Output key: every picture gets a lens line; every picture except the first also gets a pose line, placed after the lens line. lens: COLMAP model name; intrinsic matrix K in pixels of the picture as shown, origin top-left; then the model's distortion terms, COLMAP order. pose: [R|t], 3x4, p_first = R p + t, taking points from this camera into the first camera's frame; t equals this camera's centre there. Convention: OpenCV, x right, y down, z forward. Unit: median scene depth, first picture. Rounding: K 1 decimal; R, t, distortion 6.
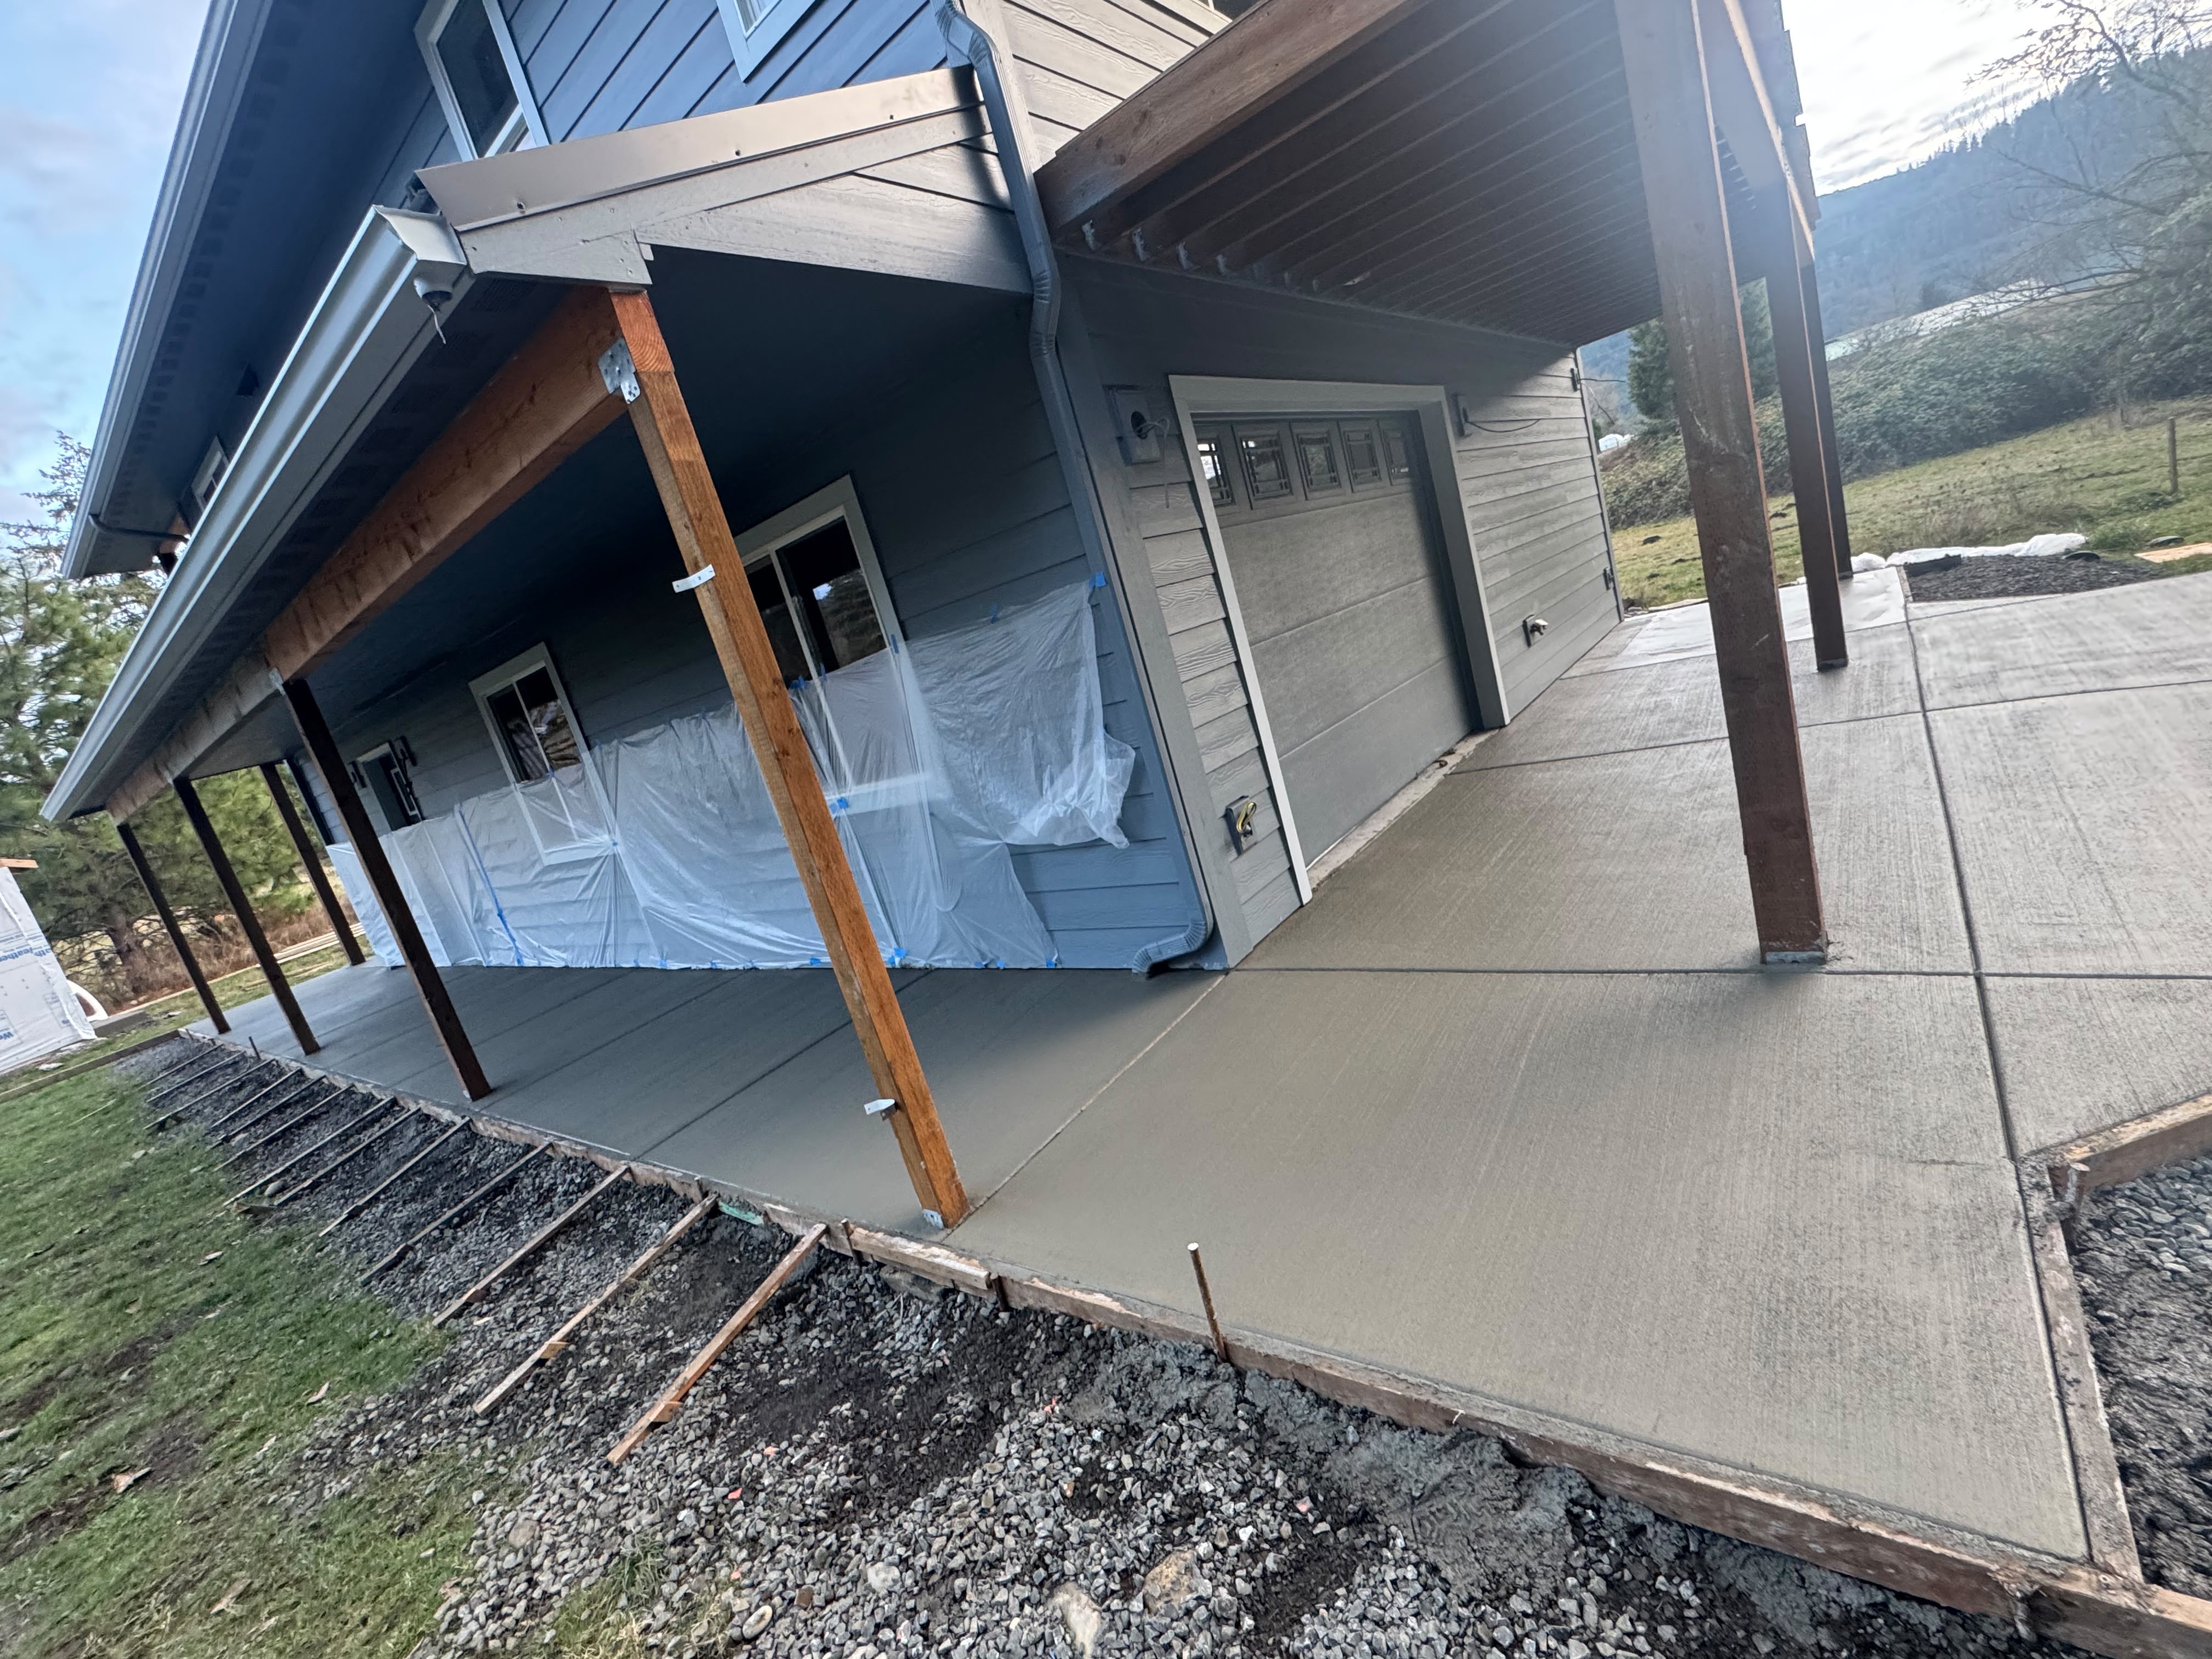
lens RADIAL K [[964.8, 0, 1104.3], [0, 964.8, 825.0], [0, 0, 1]] dist [-0.002681, -0.000204]
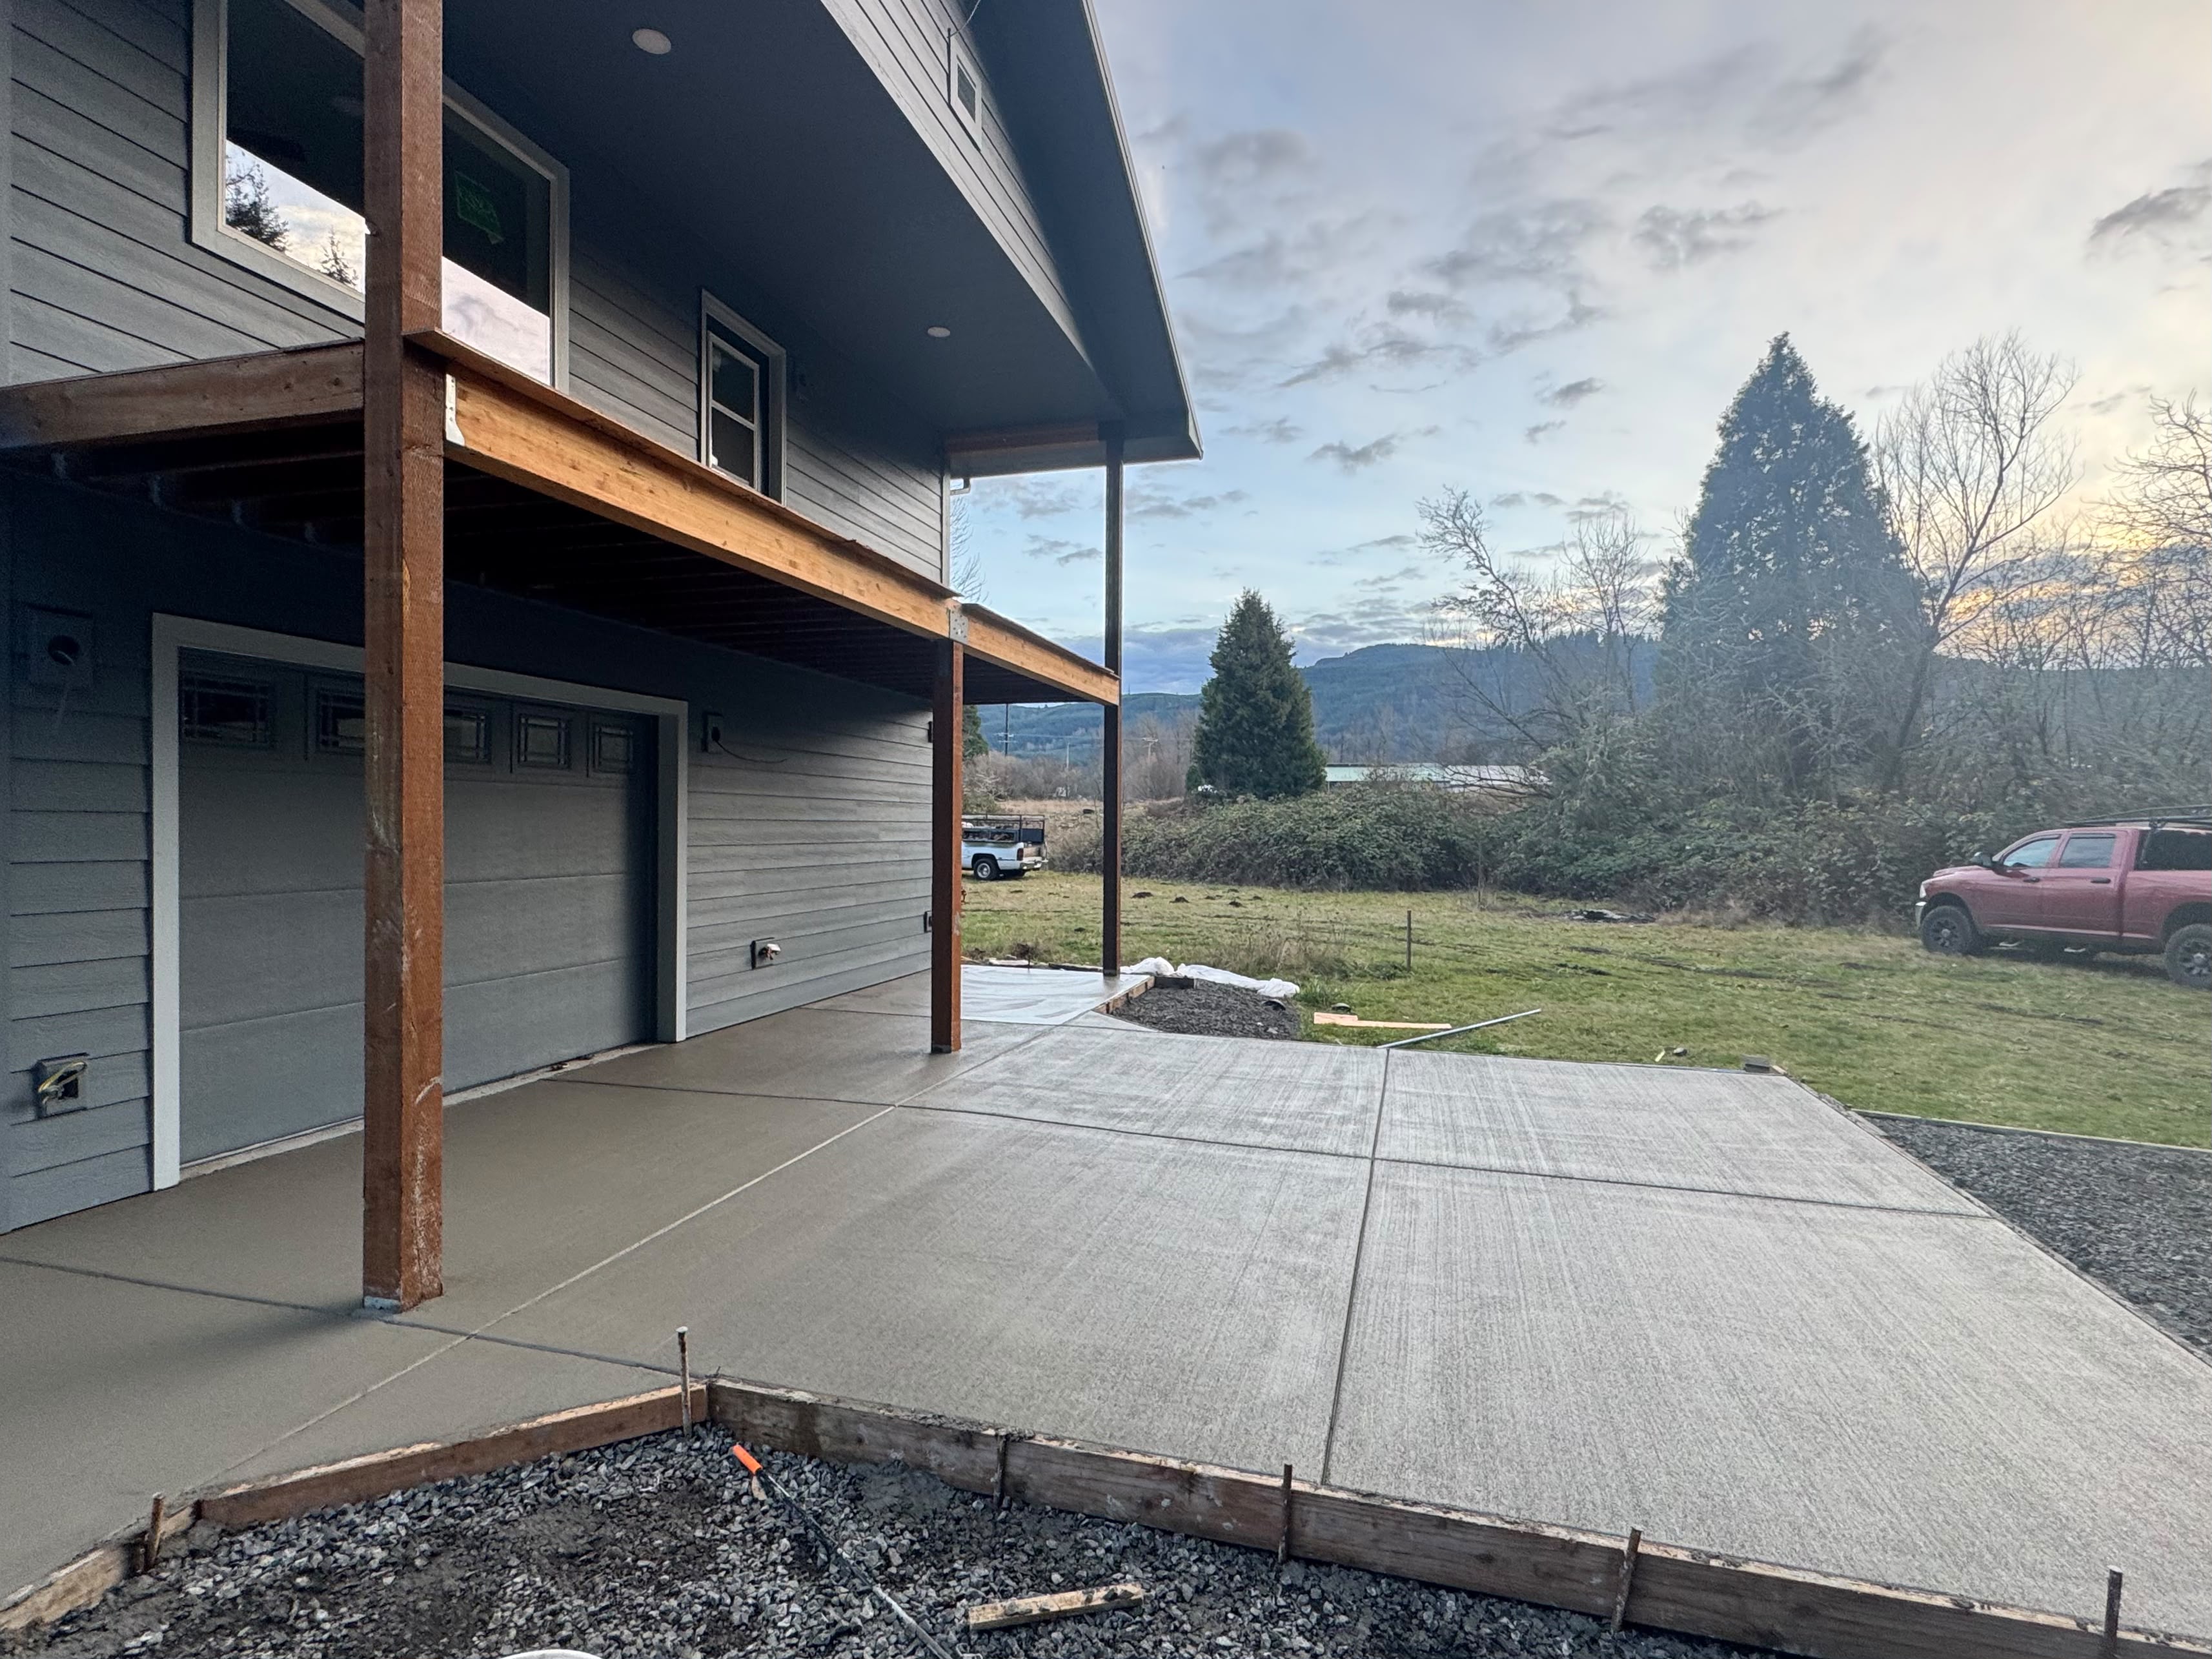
lens RADIAL K [[1133.8, 0, 1103.6], [0, 1133.8, 832.9], [0, 0, 1]] dist [-0.004965, -0.000560]
pose [[0.893122, 0.277303, 0.354170, 0.348439], [-0.181711, 0.942686, -0.279864, -0.063031], [-0.411479, 0.185596, 0.892322, -0.231704]]
